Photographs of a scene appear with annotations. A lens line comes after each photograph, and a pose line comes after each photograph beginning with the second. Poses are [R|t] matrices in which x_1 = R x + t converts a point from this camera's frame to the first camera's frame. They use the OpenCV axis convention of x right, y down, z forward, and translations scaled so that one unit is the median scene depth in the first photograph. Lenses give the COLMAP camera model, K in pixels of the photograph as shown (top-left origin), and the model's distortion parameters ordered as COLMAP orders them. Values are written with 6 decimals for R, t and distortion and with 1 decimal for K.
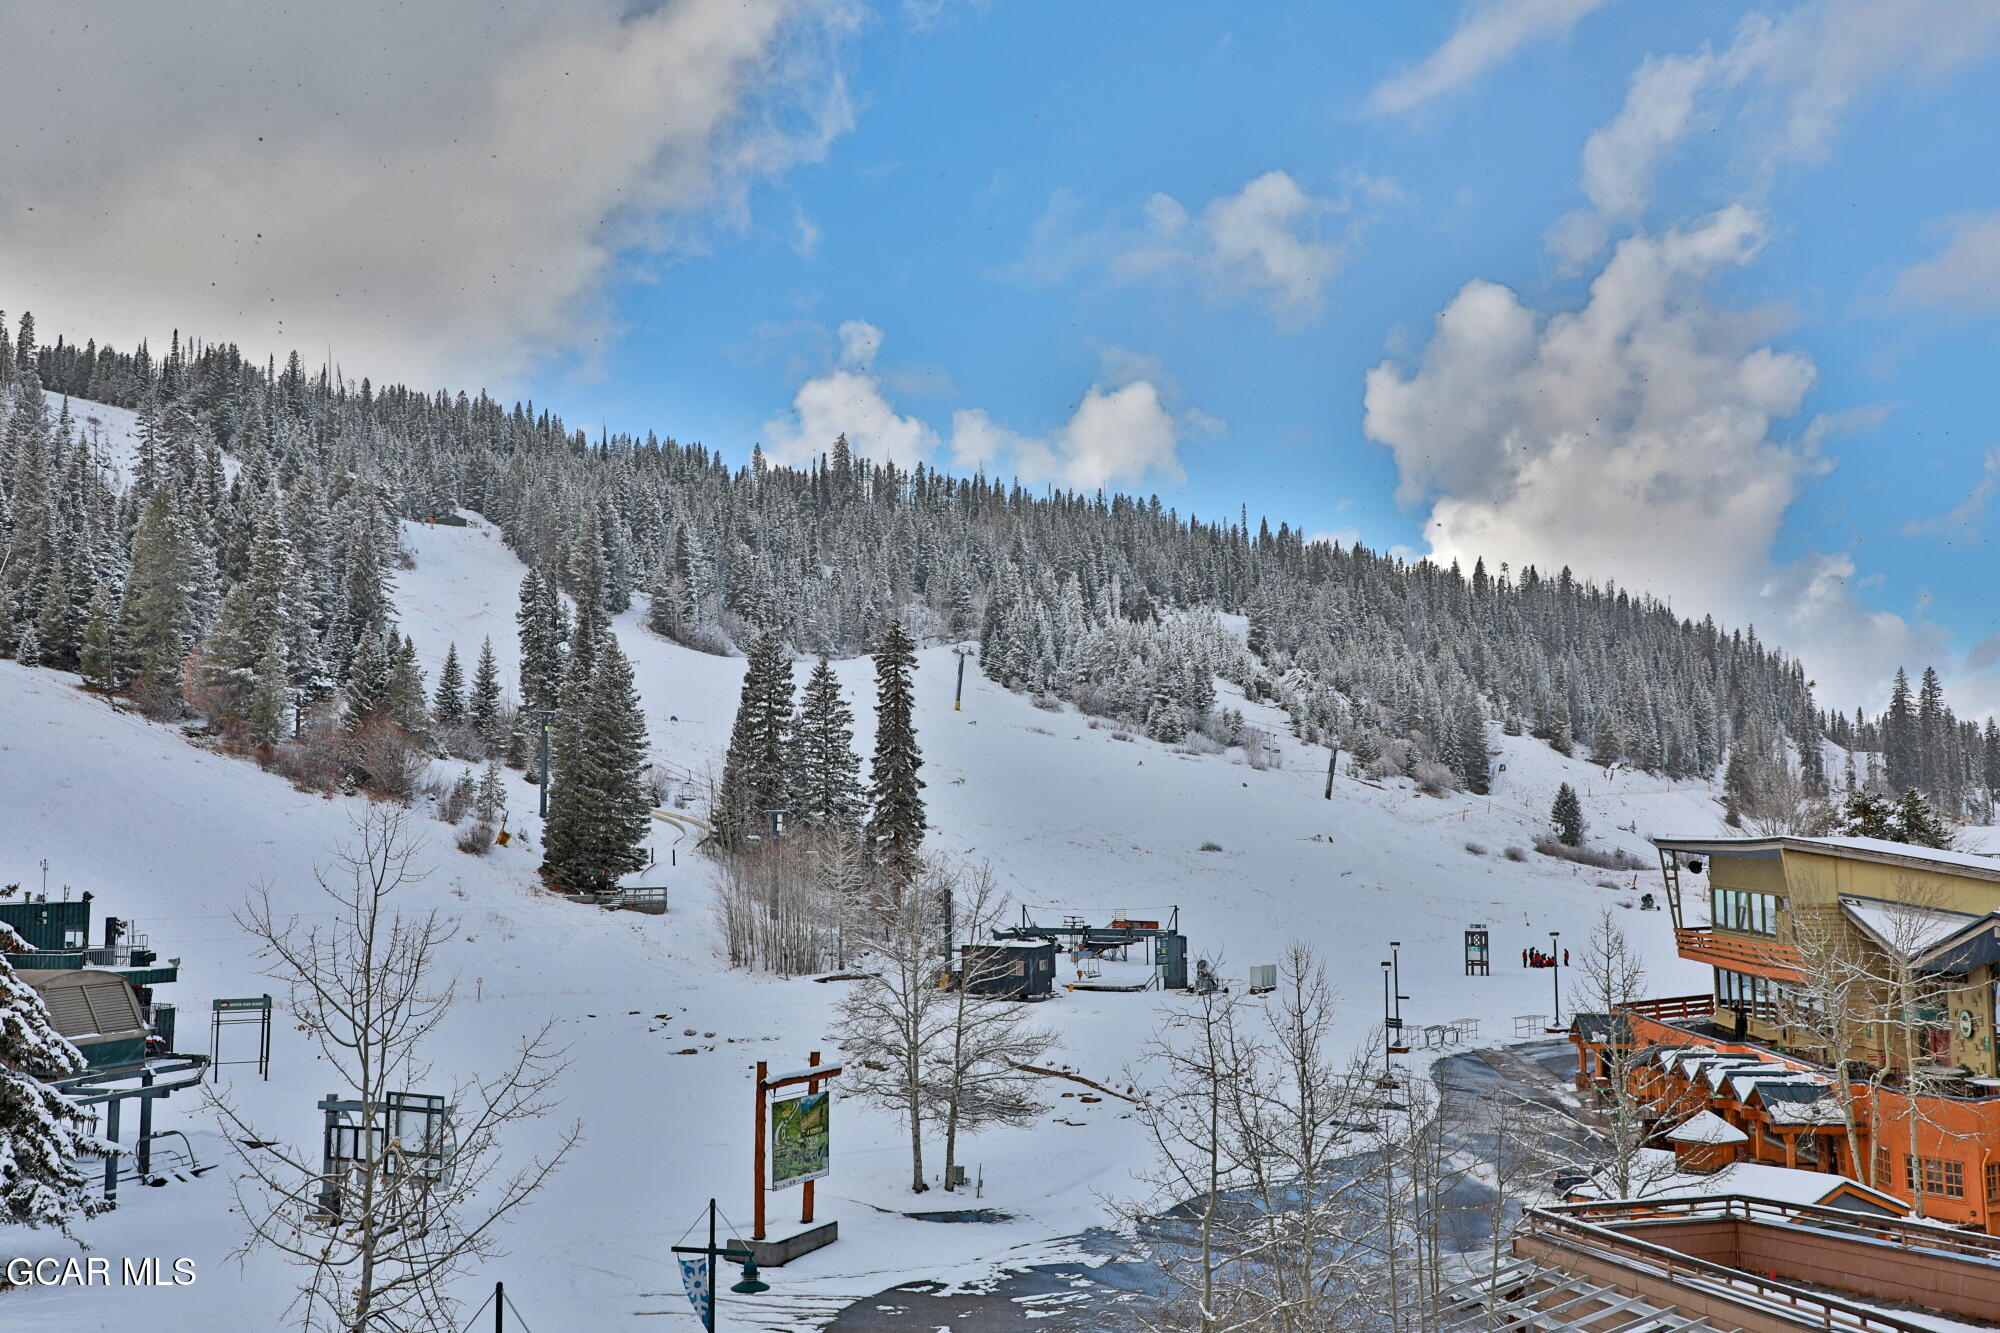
lens RADIAL K [[1994.7, 0, 1000.0], [0, 1994.7, 666.5], [0, 0, 1]] dist [0.072187, 0.004309]
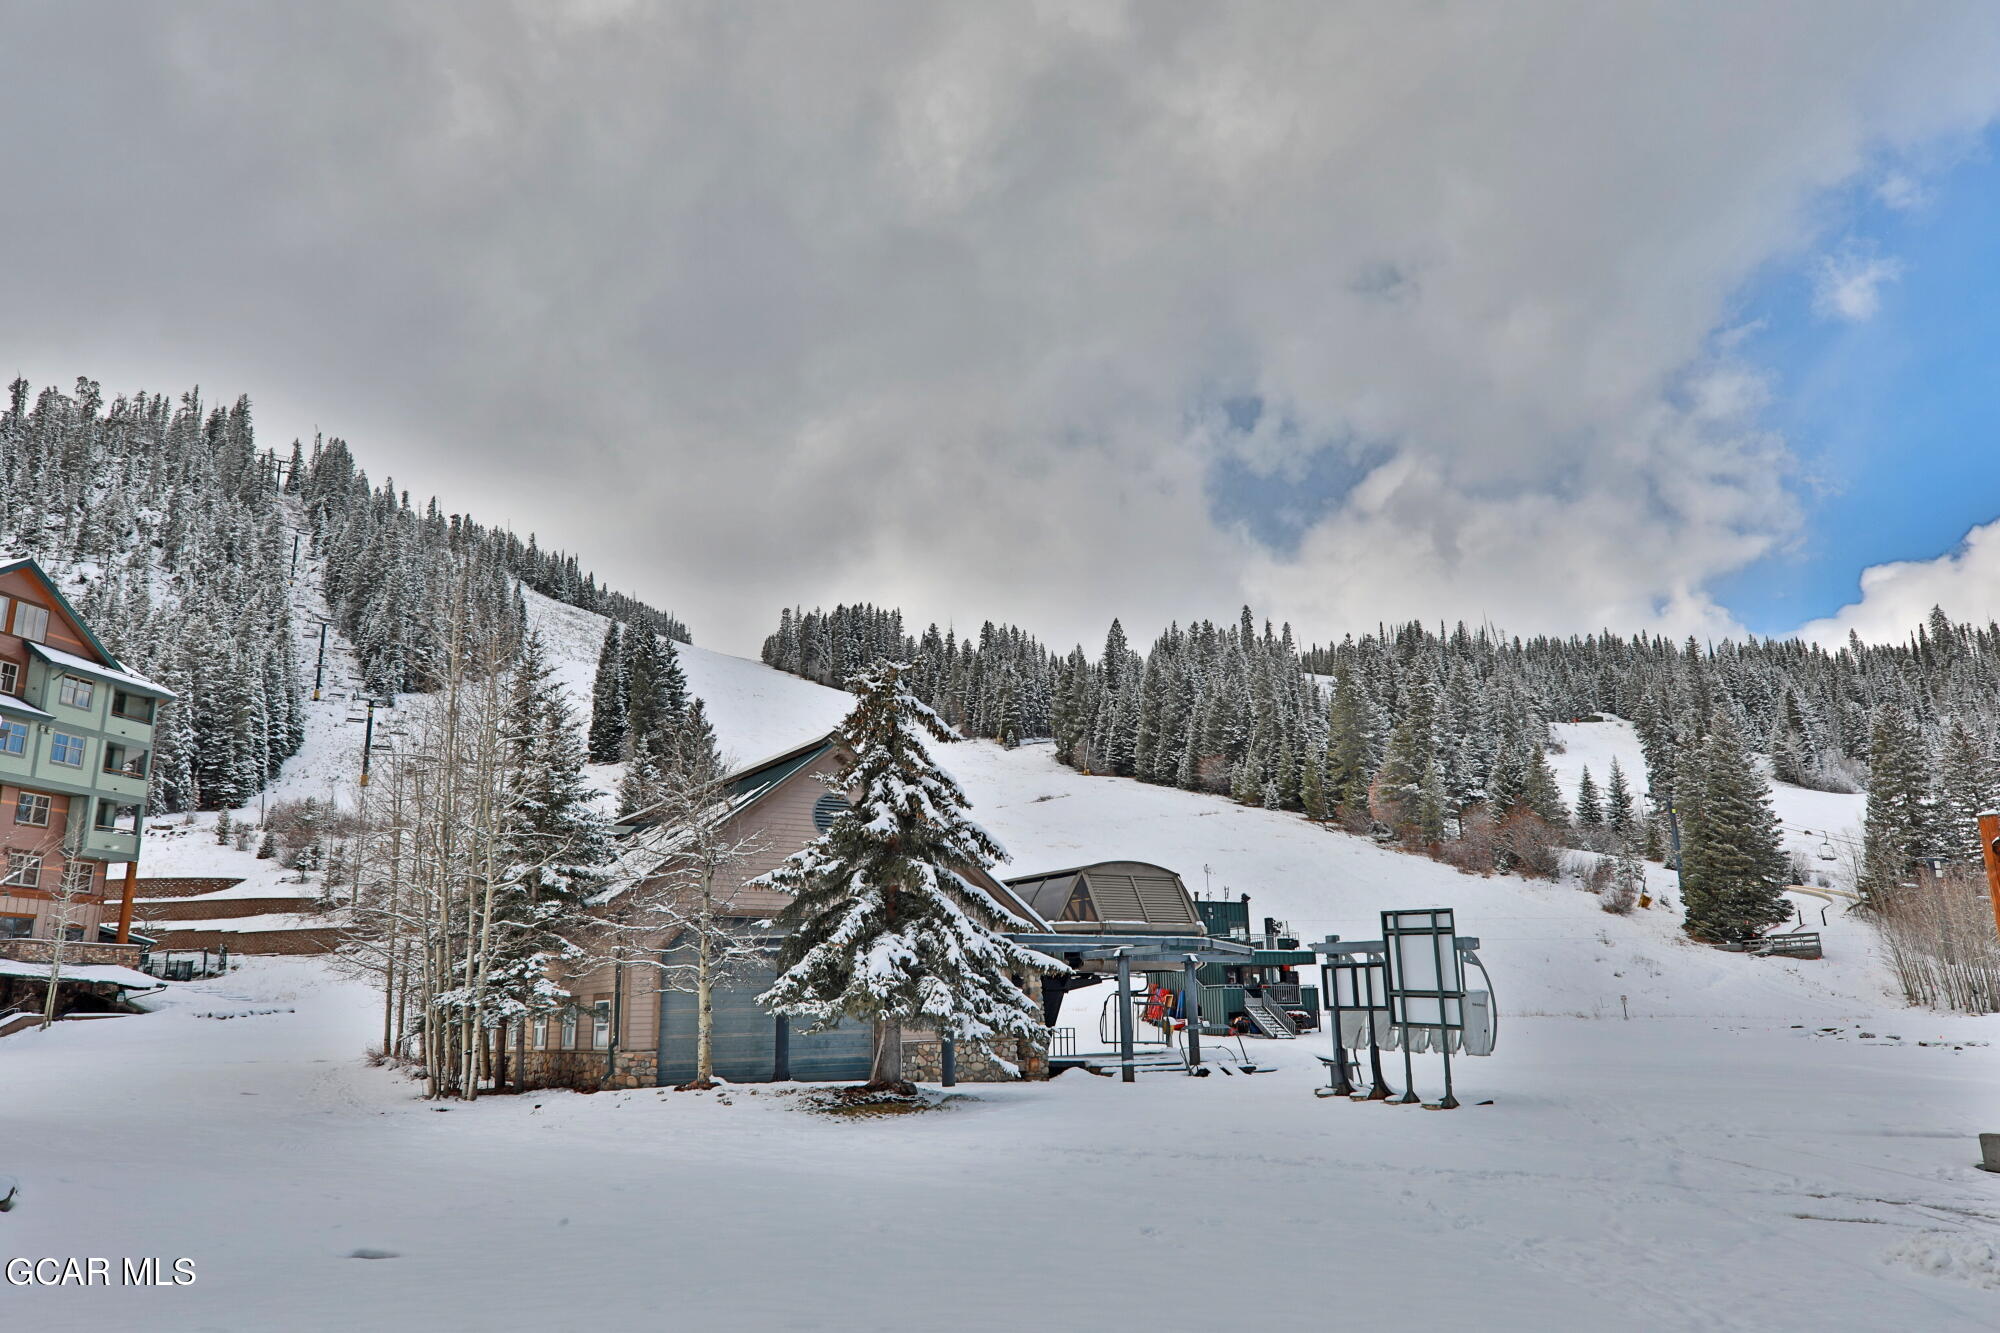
lens RADIAL K [[1311.6, 0, 1000.3], [0, 1311.6, 712.1], [0, 0, 1]] dist [-0.023327, 0.023857]
pose [[0.750865, -0.169283, -0.638393, -0.032731], [0.073856, 0.982053, -0.173543, 0.077210], [0.656314, 0.083159, 0.749891, 0.197263]]
